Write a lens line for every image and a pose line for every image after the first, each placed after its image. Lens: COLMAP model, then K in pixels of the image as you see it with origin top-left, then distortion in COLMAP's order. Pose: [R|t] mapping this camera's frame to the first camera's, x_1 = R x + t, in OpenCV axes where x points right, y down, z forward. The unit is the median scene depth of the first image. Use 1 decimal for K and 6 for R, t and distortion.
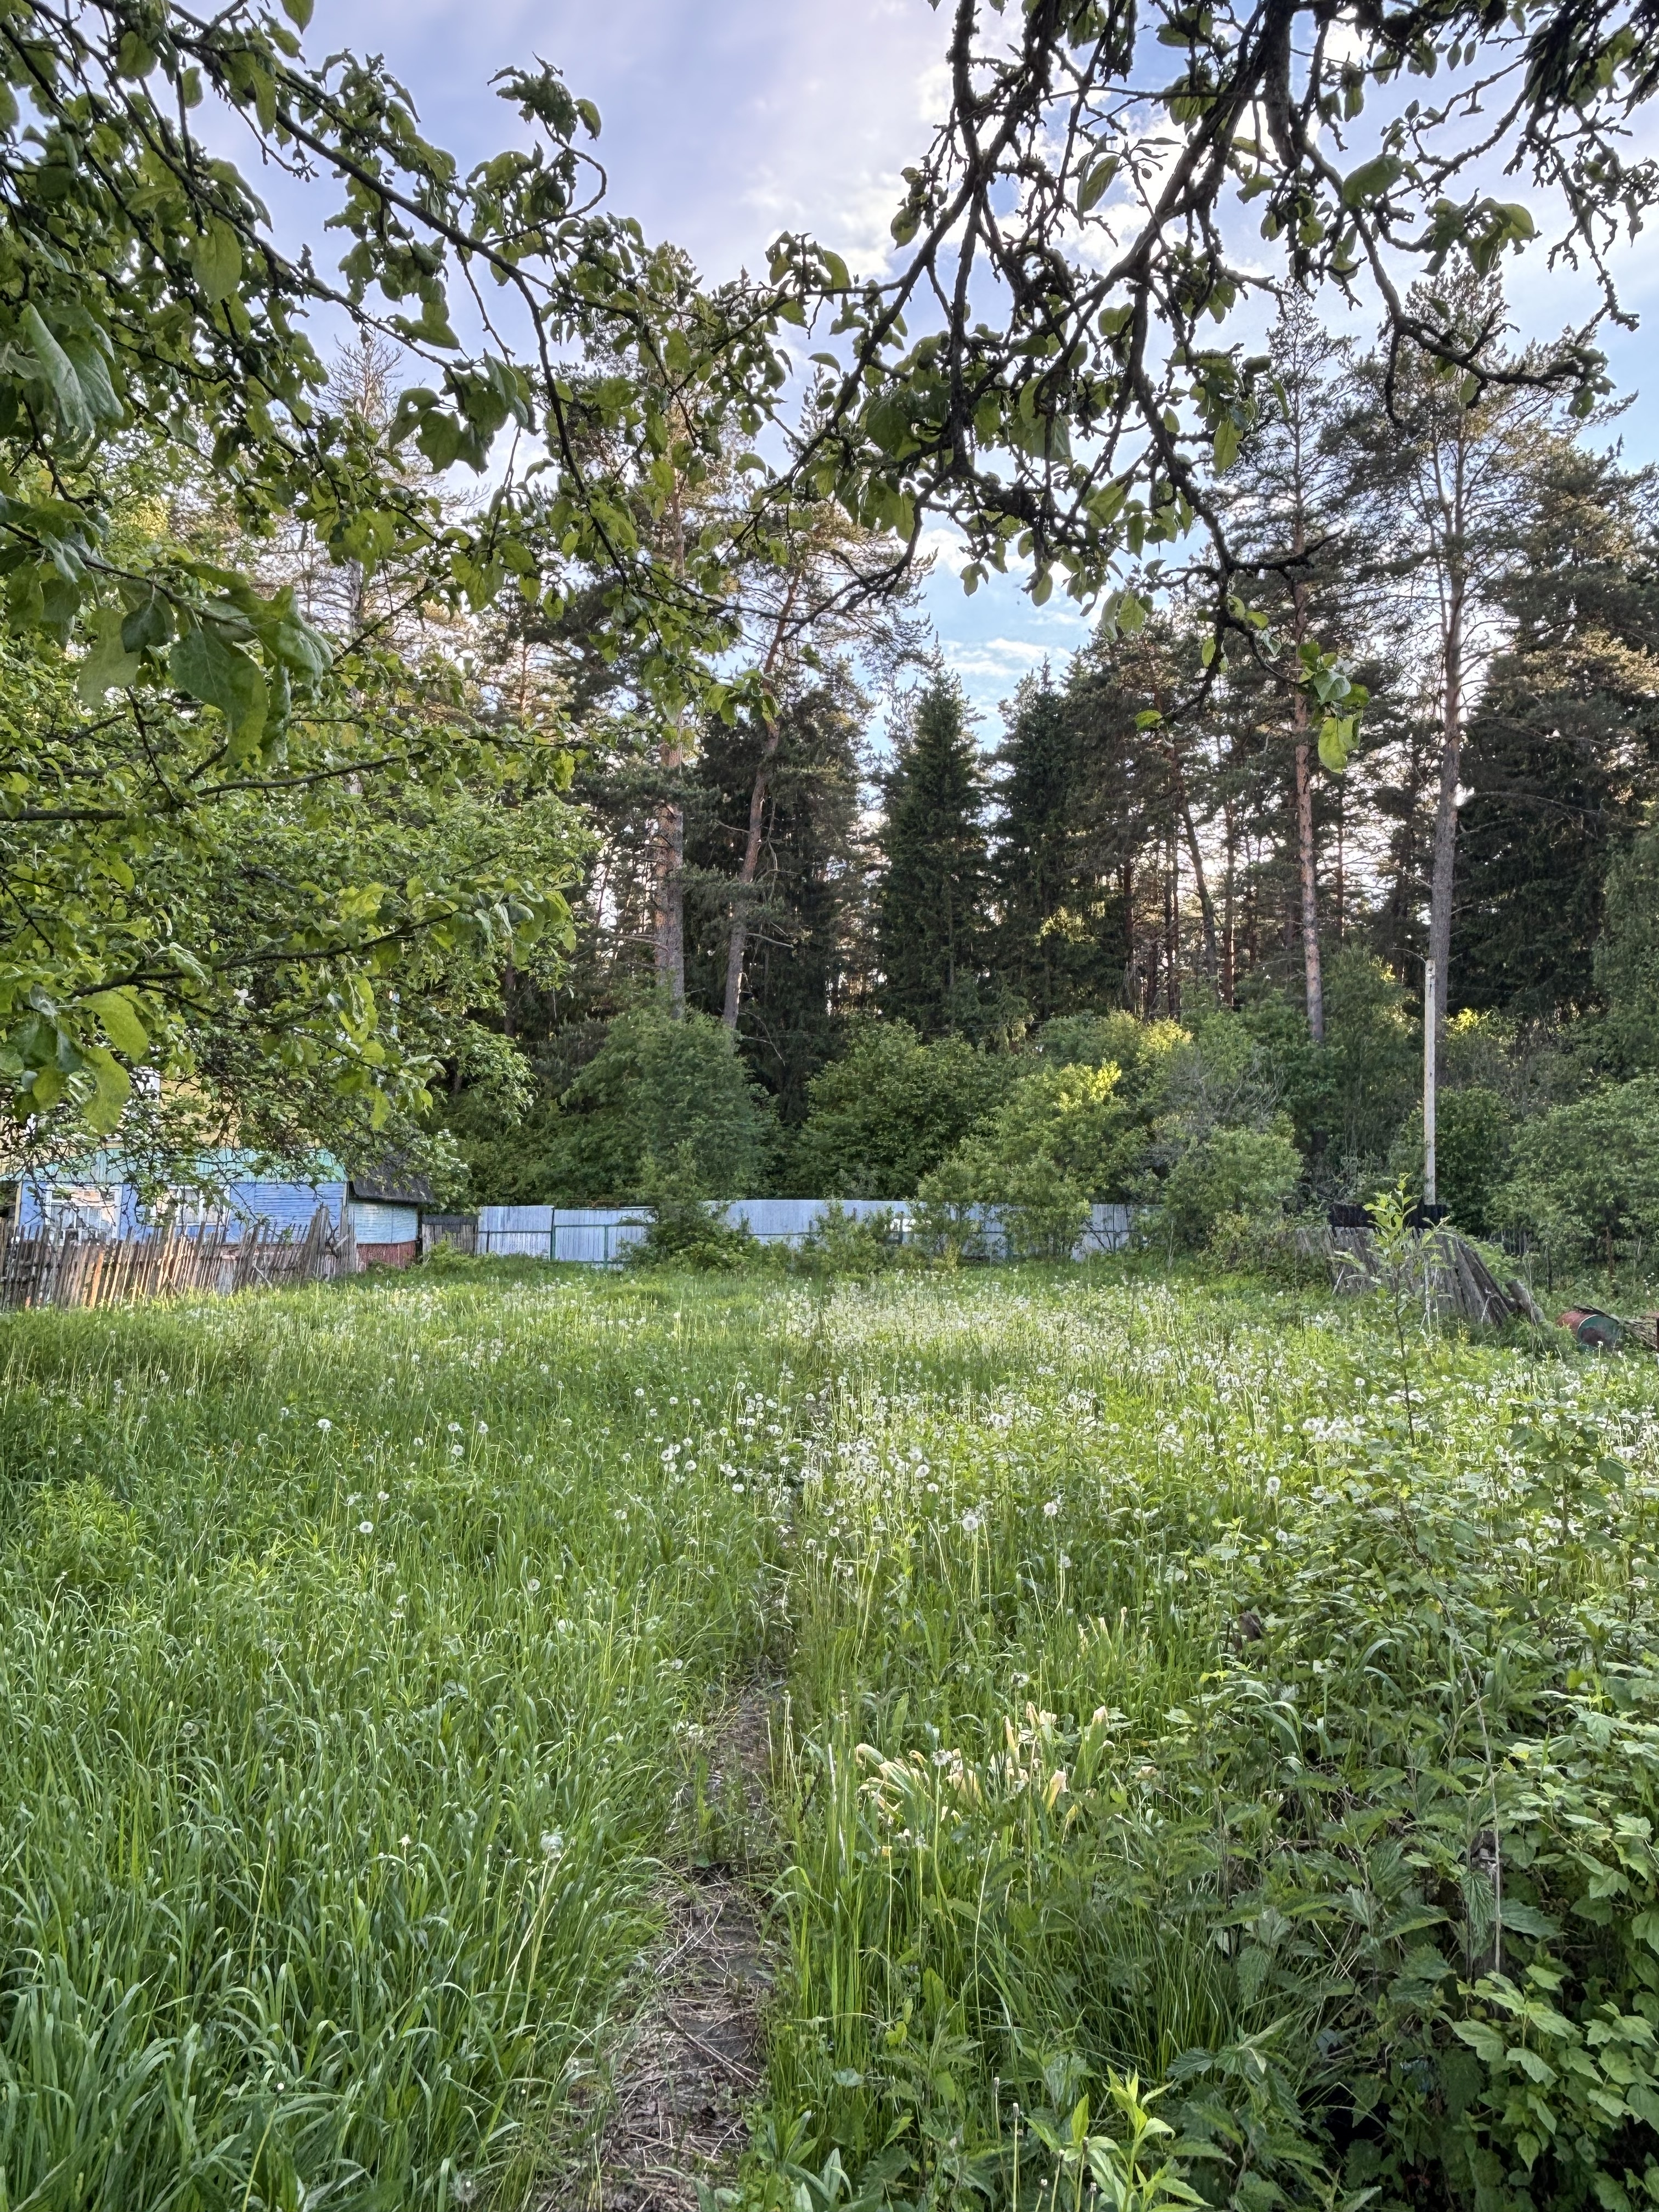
lens RADIAL K [[1495.2, 0, 829.5], [0, 1495.2, 1106.0], [0, 0, 1]] dist [0.055980, -0.001742]
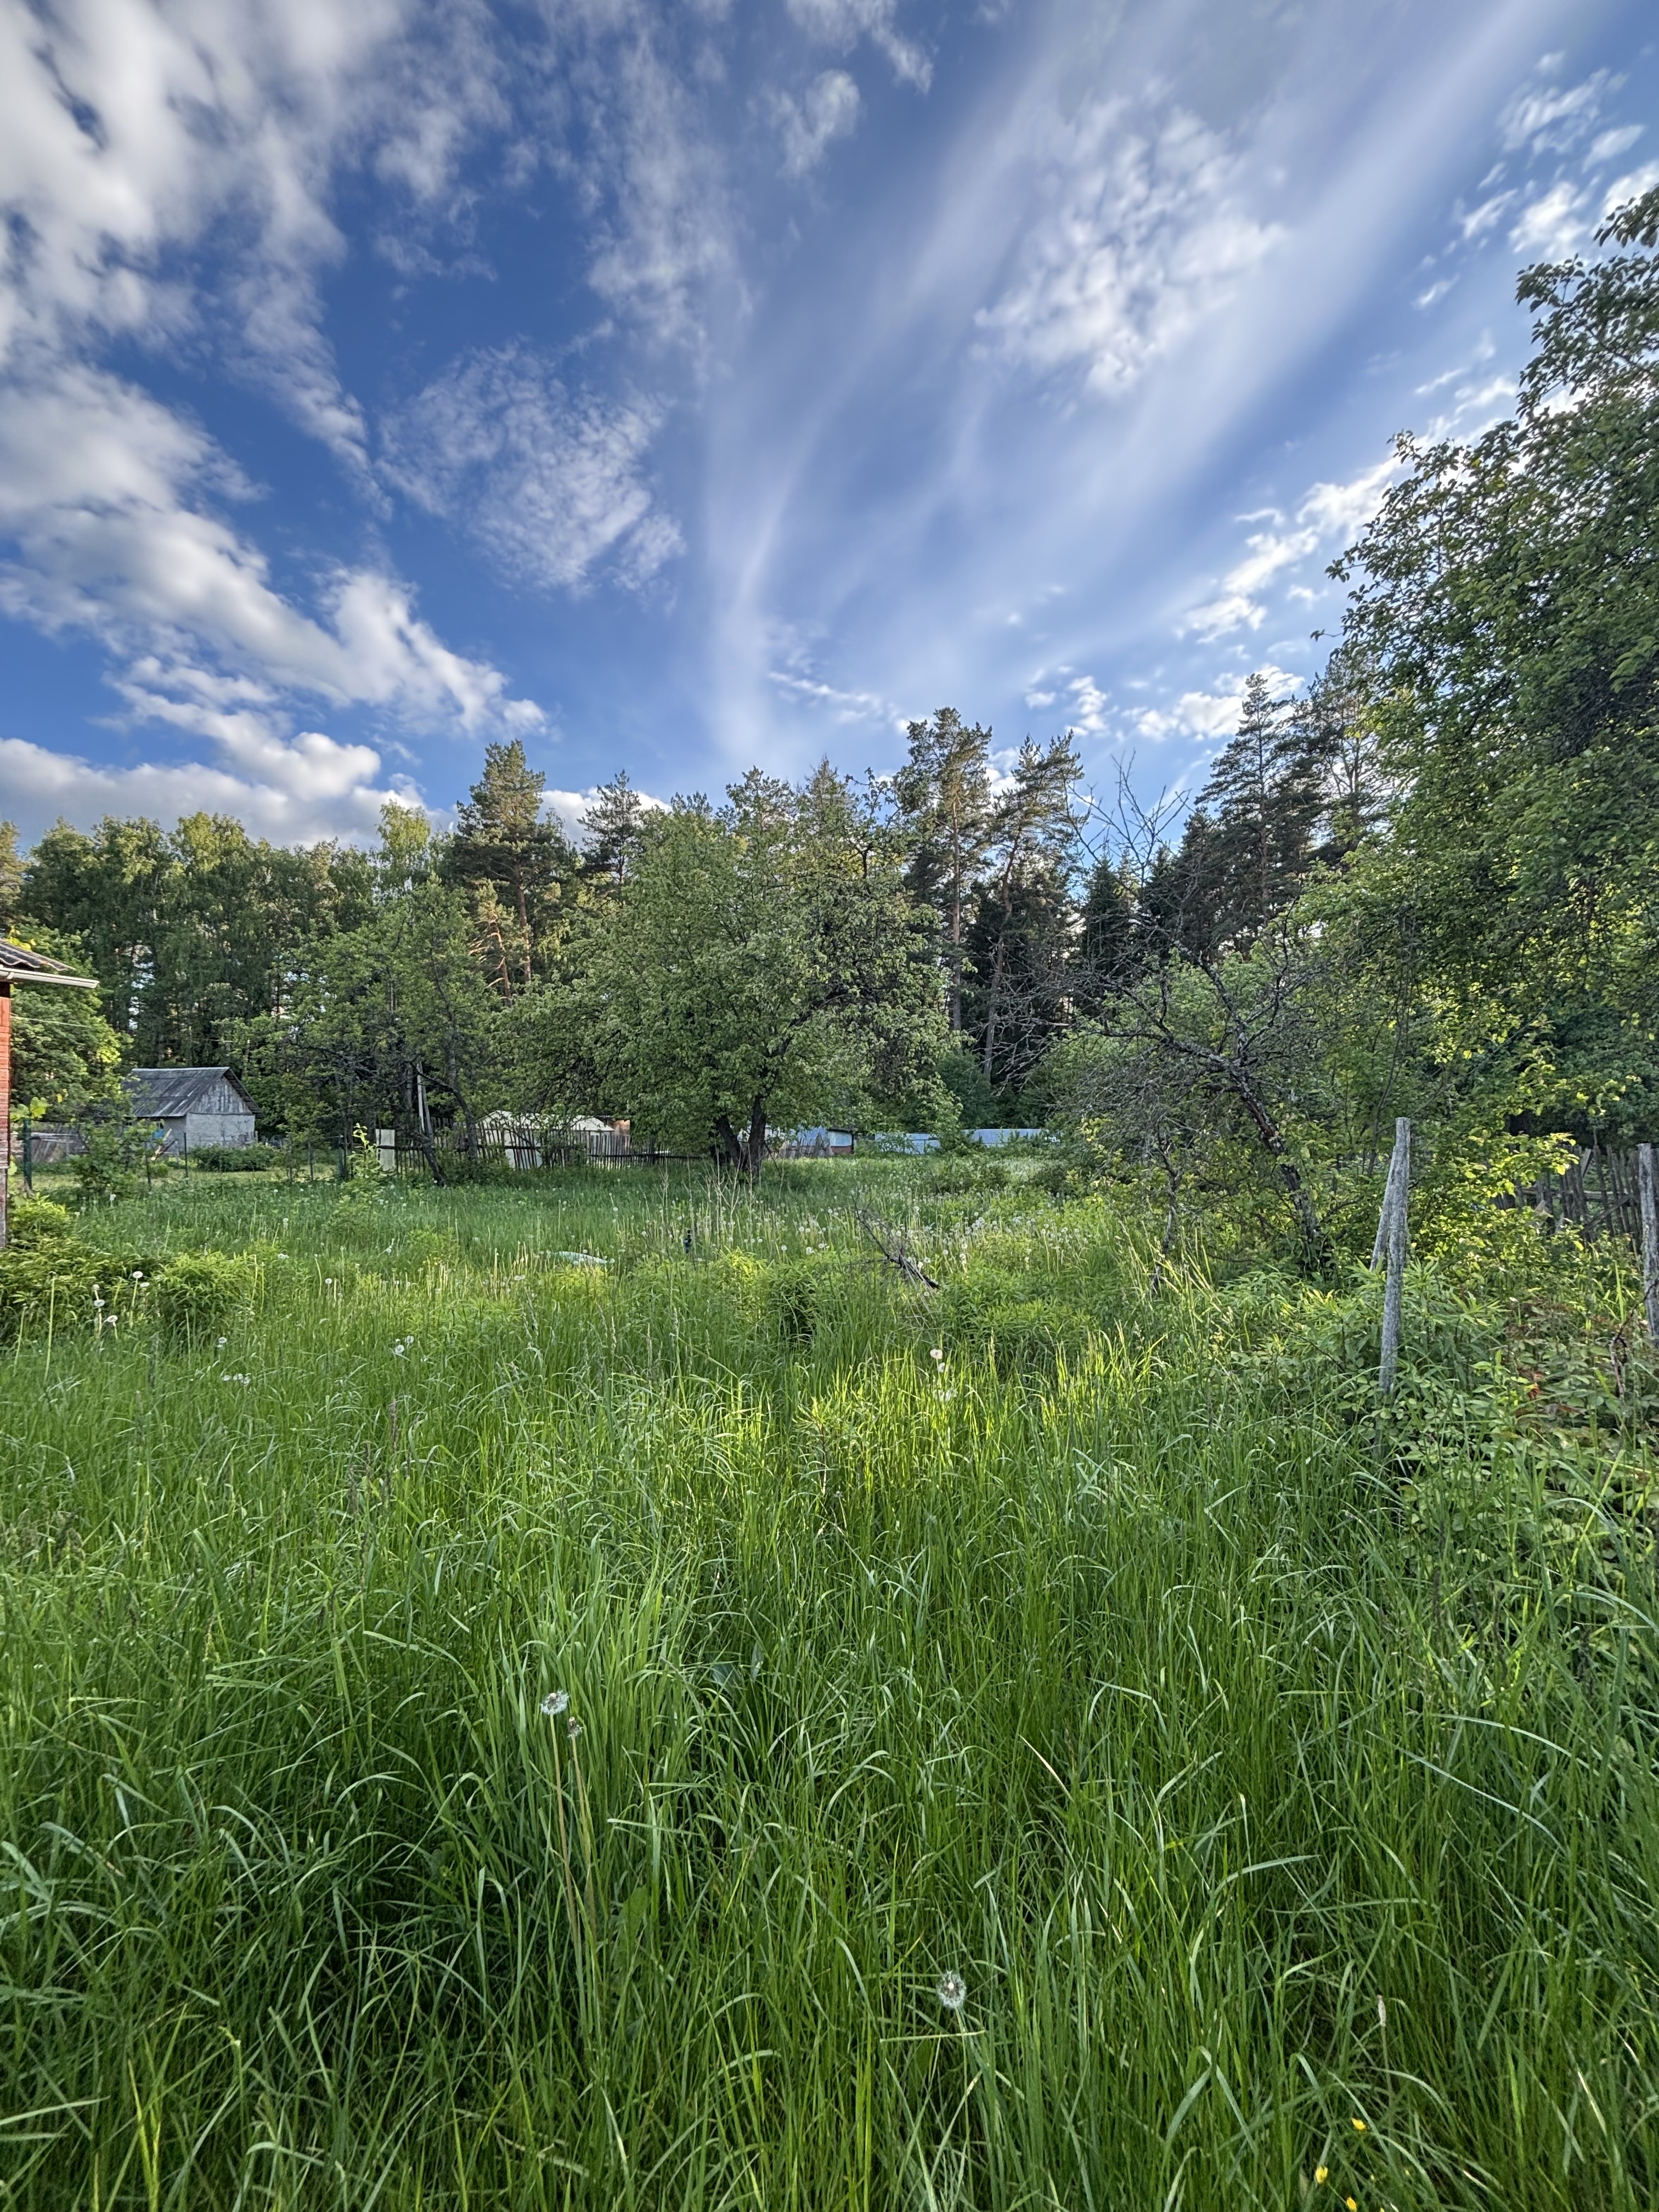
lens RADIAL K [[889.2, 0, 829.5], [0, 889.2, 1106.0], [0, 0, 1]] dist [-0.001214, 0.000437]
pose [[0.957991, -0.018709, -0.286188, 0.108719], [0.027295, 0.999288, 0.026040, -0.017419], [0.285497, -0.032758, 0.957820, -0.406537]]
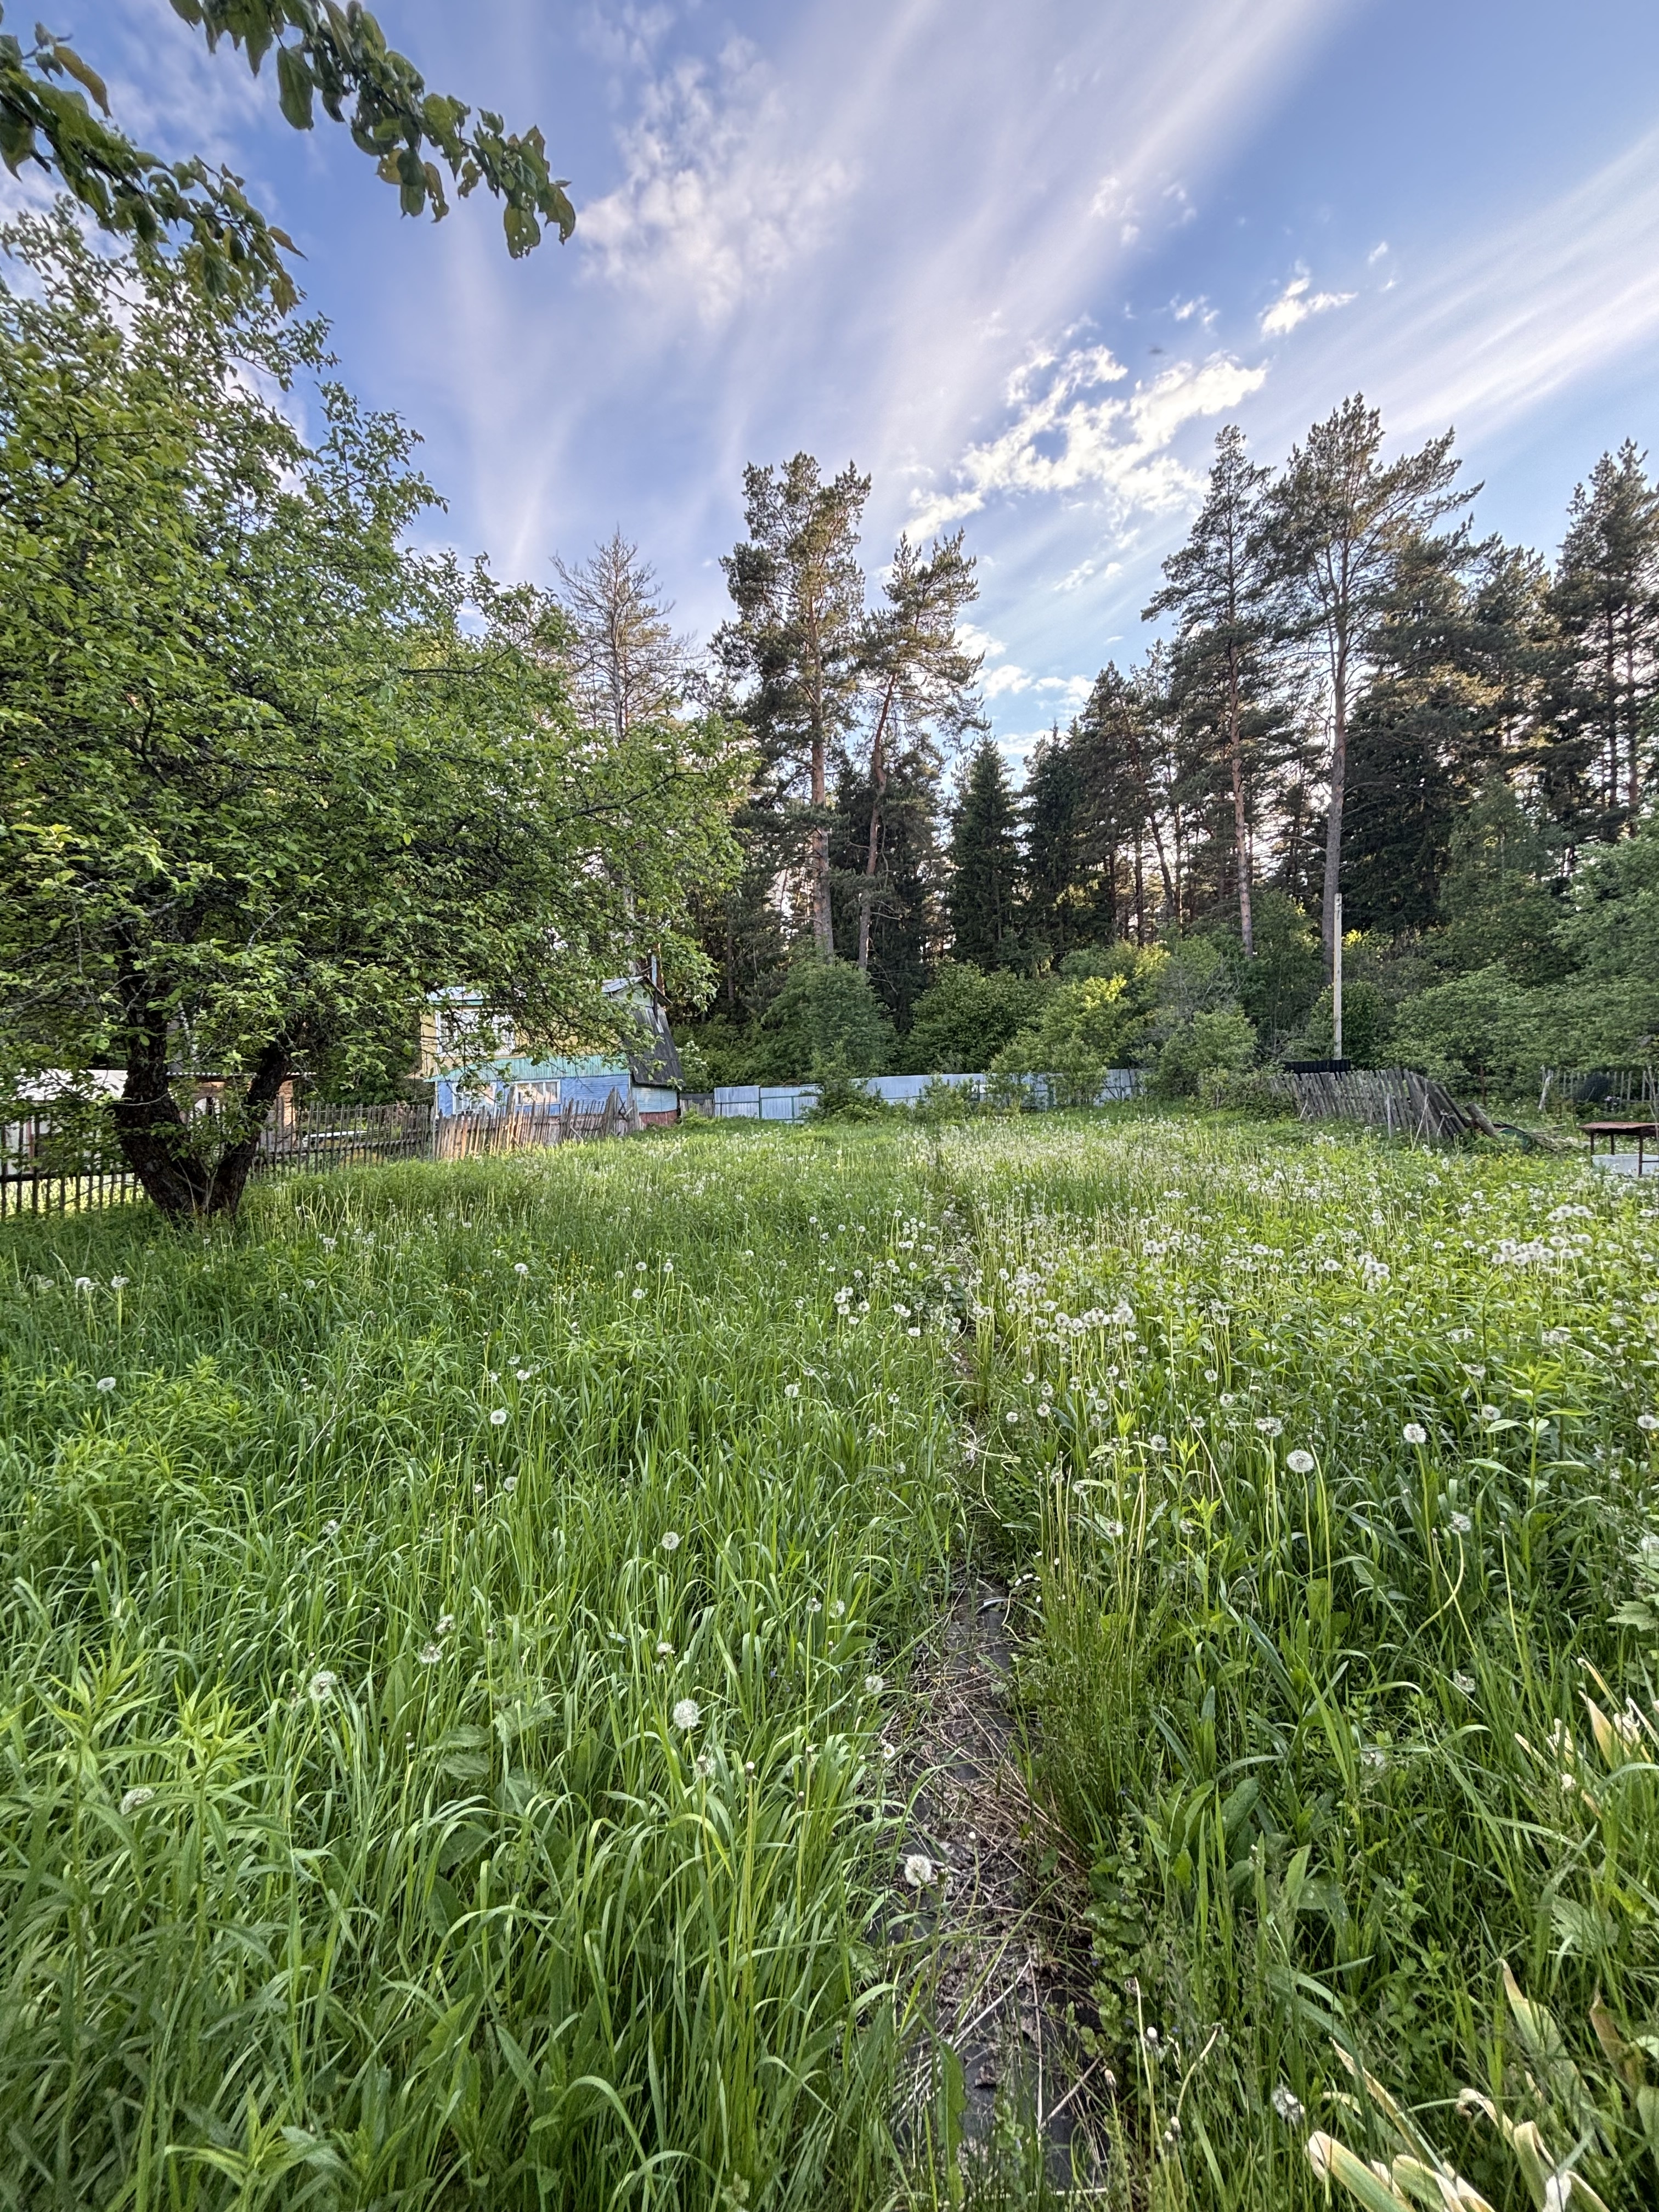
lens RADIAL K [[889.2, 0, 829.5], [0, 889.2, 1106.0], [0, 0, 1]] dist [-0.001214, 0.000437]
pose [[0.993427, -0.037445, -0.108168, -0.006288], [0.047138, 0.994961, 0.088492, 0.007100], [0.104310, -0.093009, 0.990186, 0.057237]]
